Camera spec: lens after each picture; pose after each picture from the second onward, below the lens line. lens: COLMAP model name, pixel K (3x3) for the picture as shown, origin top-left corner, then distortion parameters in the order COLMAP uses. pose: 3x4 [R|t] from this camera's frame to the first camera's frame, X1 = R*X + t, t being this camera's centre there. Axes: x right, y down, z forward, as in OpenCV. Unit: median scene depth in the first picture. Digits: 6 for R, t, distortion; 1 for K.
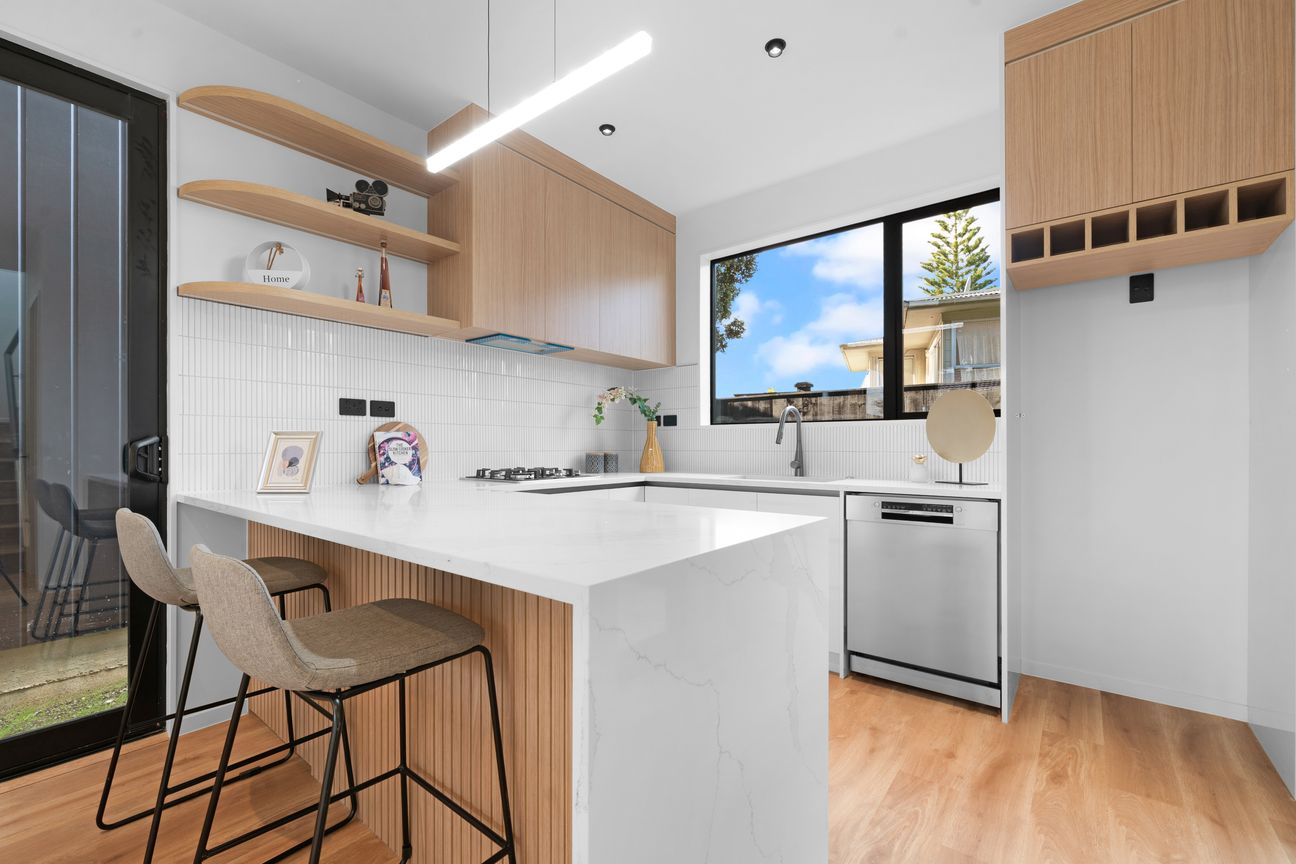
lens RADIAL K [[542.2, 0, 648.0], [0, 542.2, 432.0], [0, 0, 1]] dist [0.001495, 0.000254]
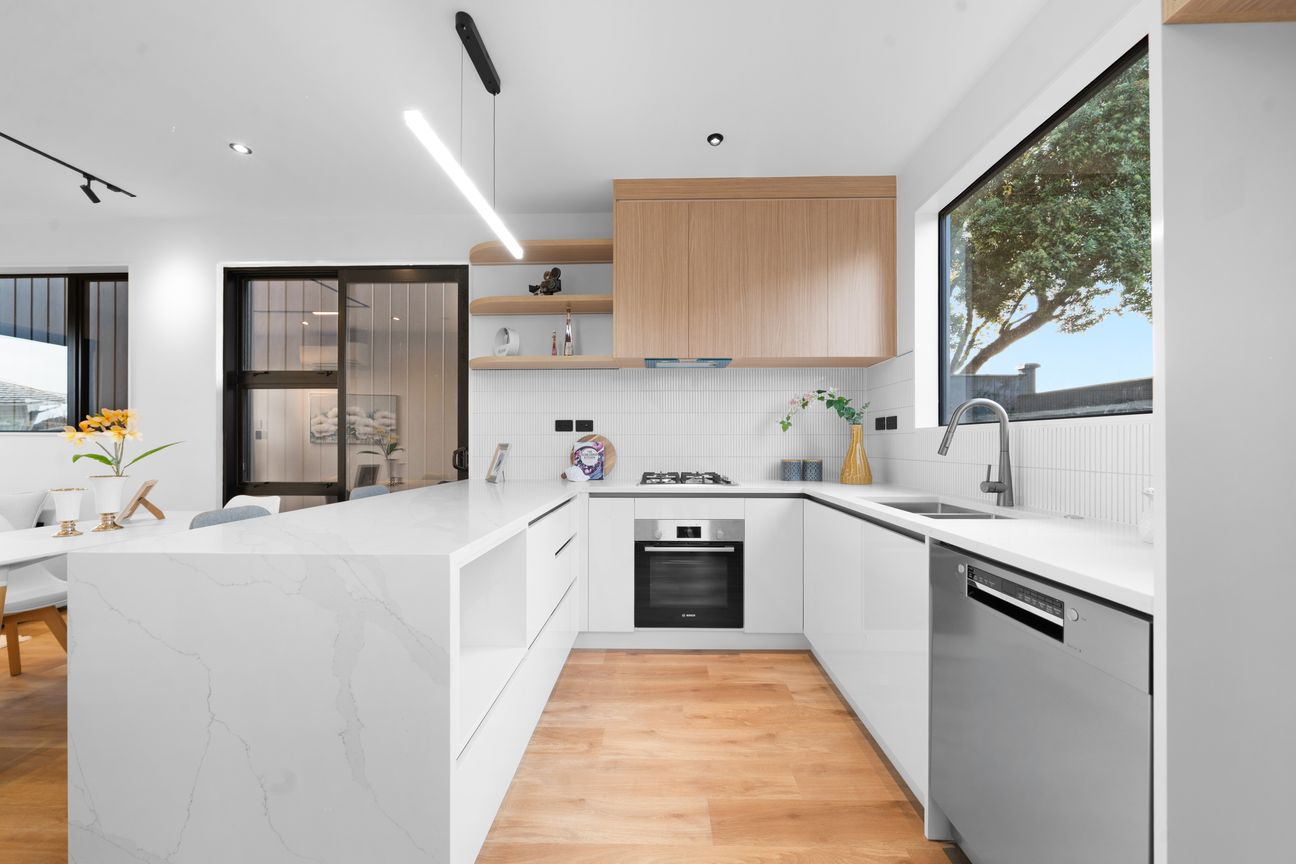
lens RADIAL K [[462.5, 0, 653.9], [0, 462.5, 432.2], [0, 0, 1]] dist [-0.000806, -0.000297]
pose [[0.608833, -0.021185, -0.793016, 0.647948], [0.020472, 0.999730, -0.010990, -0.010701], [0.793035, -0.009544, 0.609102, 0.474495]]
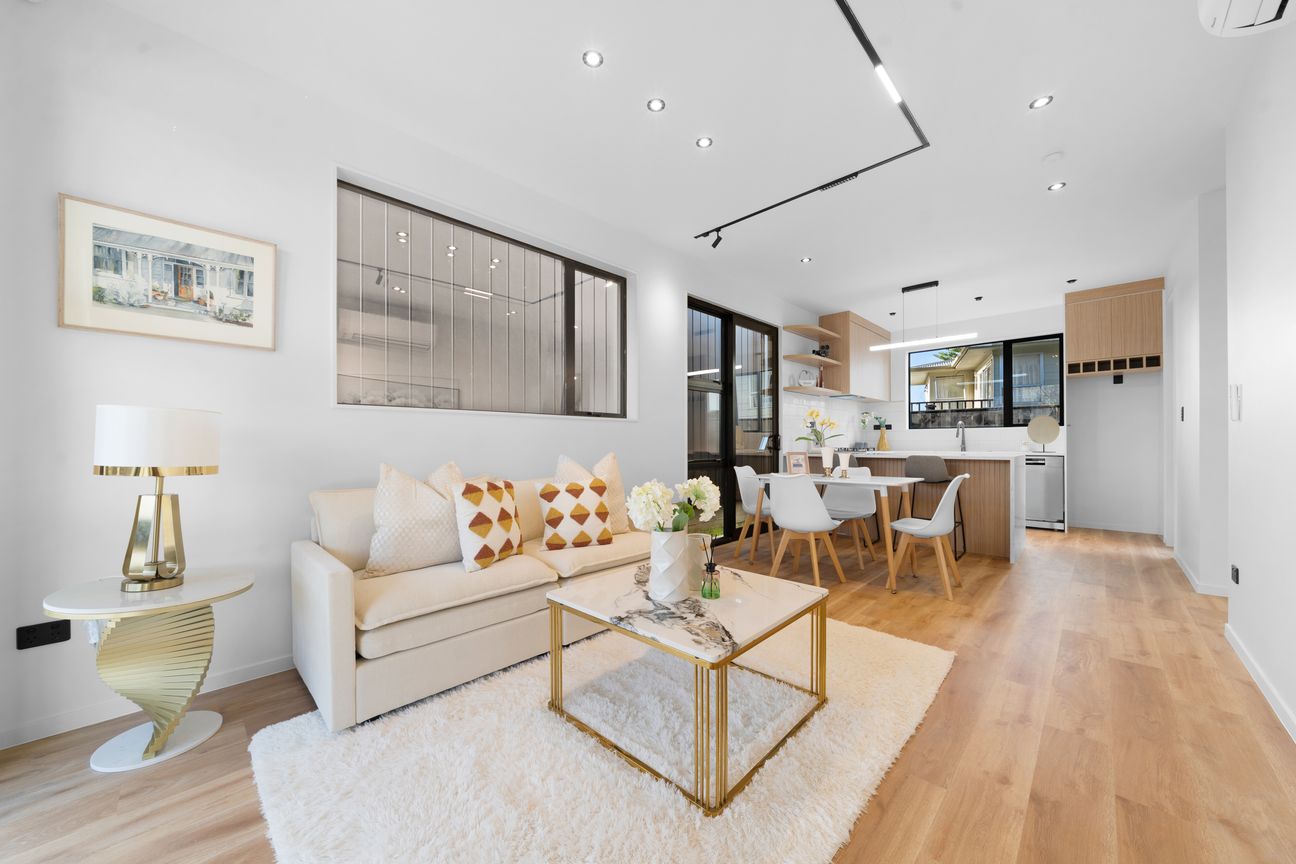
lens RADIAL K [[462.5, 0, 653.9], [0, 462.5, 432.2], [0, 0, 1]] dist [-0.000806, -0.000297]
pose [[0.996000, -0.005435, -0.089187, -1.215688], [0.005569, 0.999984, 0.001256, -0.014369], [0.089179, -0.001748, 0.996014, -1.530156]]
